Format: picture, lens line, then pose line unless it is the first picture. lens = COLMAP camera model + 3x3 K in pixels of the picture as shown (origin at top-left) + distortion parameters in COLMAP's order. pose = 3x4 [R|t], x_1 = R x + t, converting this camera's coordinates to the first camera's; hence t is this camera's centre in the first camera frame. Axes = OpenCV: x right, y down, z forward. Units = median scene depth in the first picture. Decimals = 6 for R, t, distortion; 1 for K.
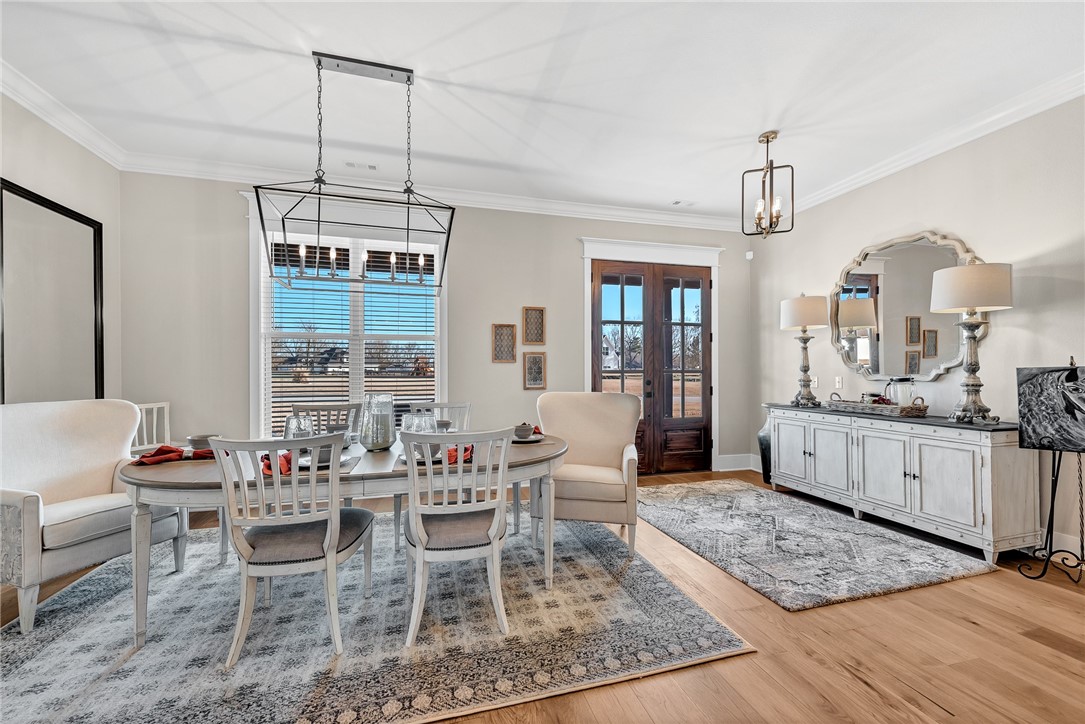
lens RADIAL K [[432.6, 0, 534.3], [0, 432.6, 367.3], [0, 0, 1]] dist [0.012279, -0.004120]
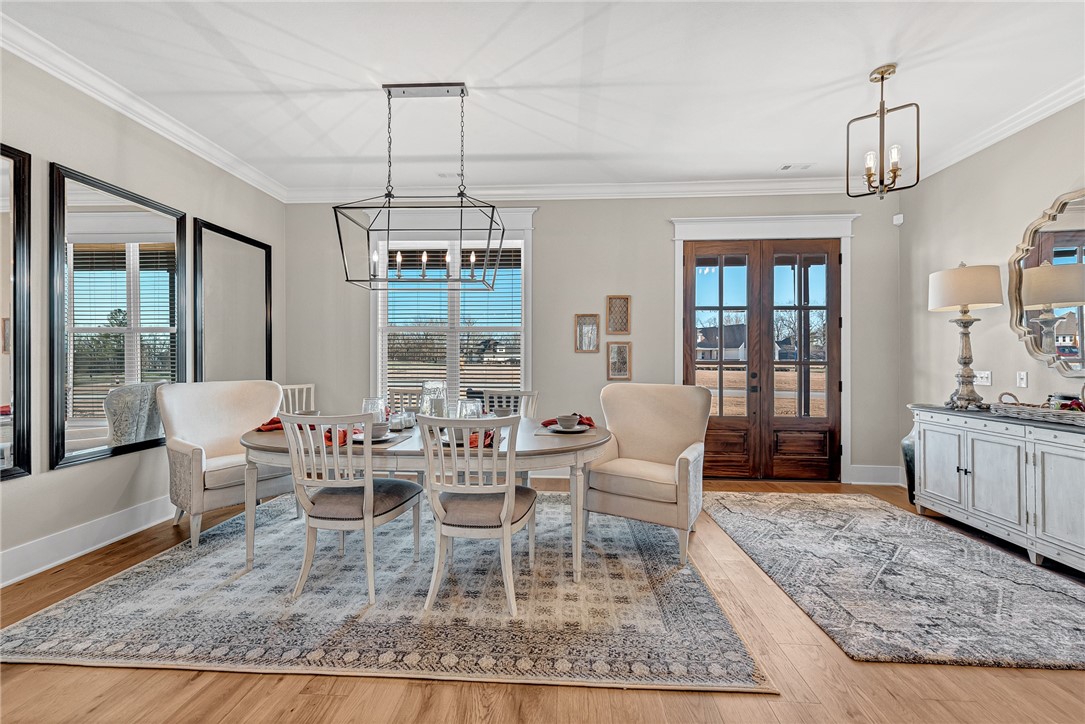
lens RADIAL K [[432.6, 0, 533.4], [0, 432.6, 357.1], [0, 0, 1]] dist [0.012279, -0.004120]
pose [[0.946015, 0.003616, -0.324102, 0.221807], [-0.003941, 0.999992, -0.000346, 0.000382], [0.324098, 0.001605, 0.946022, 0.030098]]
